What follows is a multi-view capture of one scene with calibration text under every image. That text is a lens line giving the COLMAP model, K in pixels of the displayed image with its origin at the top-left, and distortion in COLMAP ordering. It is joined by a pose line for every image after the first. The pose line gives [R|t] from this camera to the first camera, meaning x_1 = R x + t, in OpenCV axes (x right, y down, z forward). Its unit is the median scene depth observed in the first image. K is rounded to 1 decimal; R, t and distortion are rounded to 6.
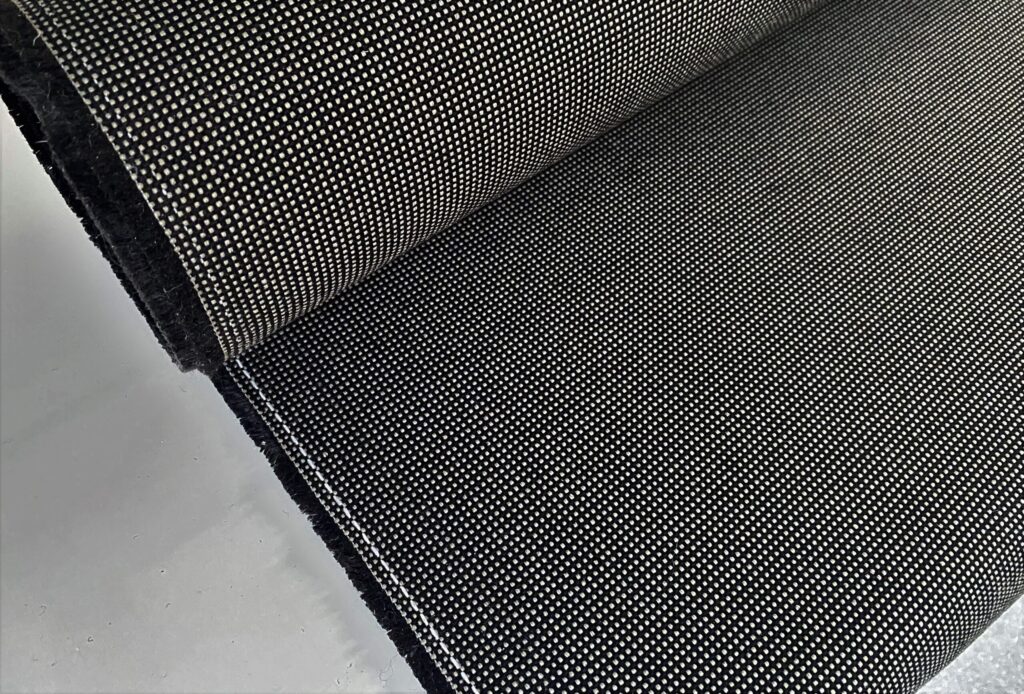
lens RADIAL K [[793.5, 0, 507.6], [0, 793.5, 345.1], [0, 0, 1]] dist [-0.002456, -0.003304]
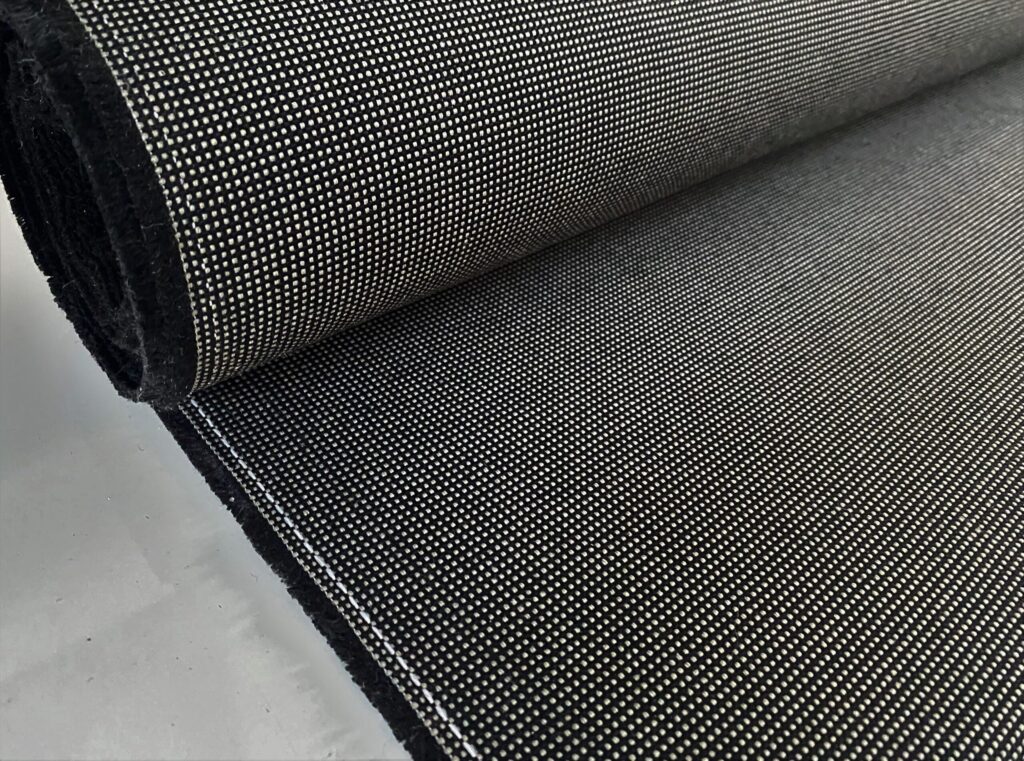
lens RADIAL K [[822.9, 0, 513.5], [0, 822.9, 380.8], [0, 0, 1]] dist [-0.016434, 0.003148]
pose [[0.999106, -0.012202, 0.040482, -0.049863], [0.024217, 0.949992, -0.311334, 0.298965], [-0.034659, 0.312036, 0.949438, 0.144579]]
